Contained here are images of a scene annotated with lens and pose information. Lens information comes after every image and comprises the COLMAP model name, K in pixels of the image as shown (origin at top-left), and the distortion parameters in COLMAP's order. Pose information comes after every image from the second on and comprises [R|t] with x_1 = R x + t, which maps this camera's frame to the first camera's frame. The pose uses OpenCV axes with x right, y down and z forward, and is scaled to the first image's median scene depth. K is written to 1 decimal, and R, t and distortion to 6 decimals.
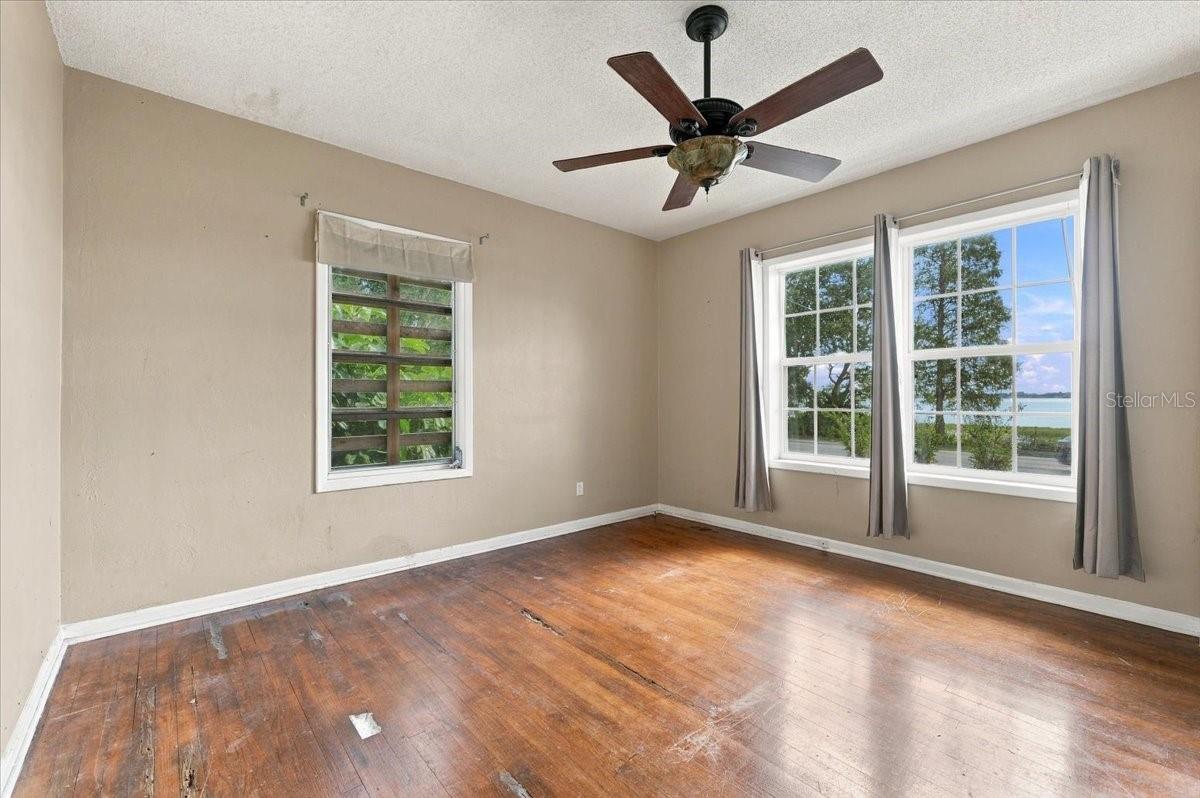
lens RADIAL K [[506.4, 0, 600.0], [0, 506.4, 399.0], [0, 0, 1]] dist [-0.001421, 0.000064]
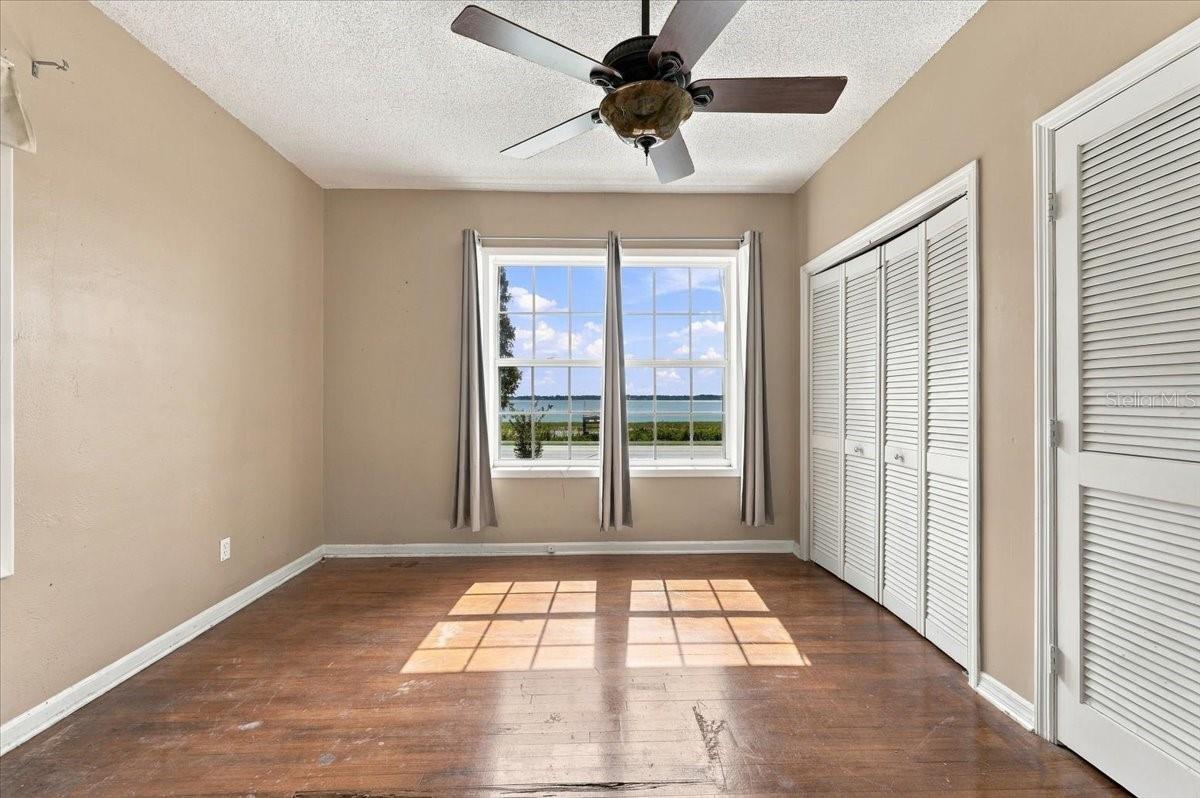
lens RADIAL K [[506.4, 0, 600.0], [0, 506.4, 399.0], [0, 0, 1]] dist [-0.001421, 0.000064]
pose [[0.634488, -0.000194, 0.772932, -0.275606], [0.003125, 0.999992, -0.002314, -0.003589], [-0.772926, 0.003884, 0.634484, 0.310387]]
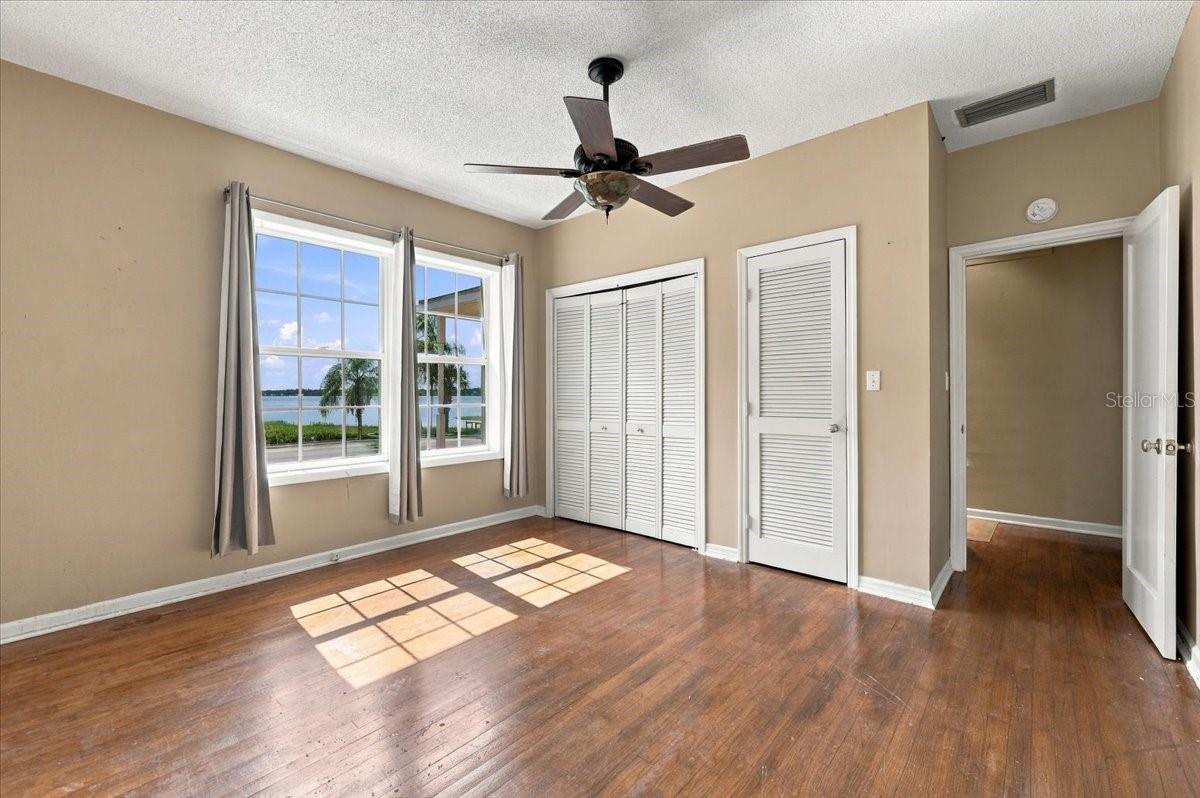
lens RADIAL K [[503.9, 0, 601.6], [0, 503.9, 394.5], [0, 0, 1]] dist [0.001216, 0.000067]
pose [[-0.130781, -0.000180, 0.991411, -0.541374], [0.006977, 0.999975, 0.001102, -0.000887], [-0.991387, 0.007062, -0.130776, 0.676654]]
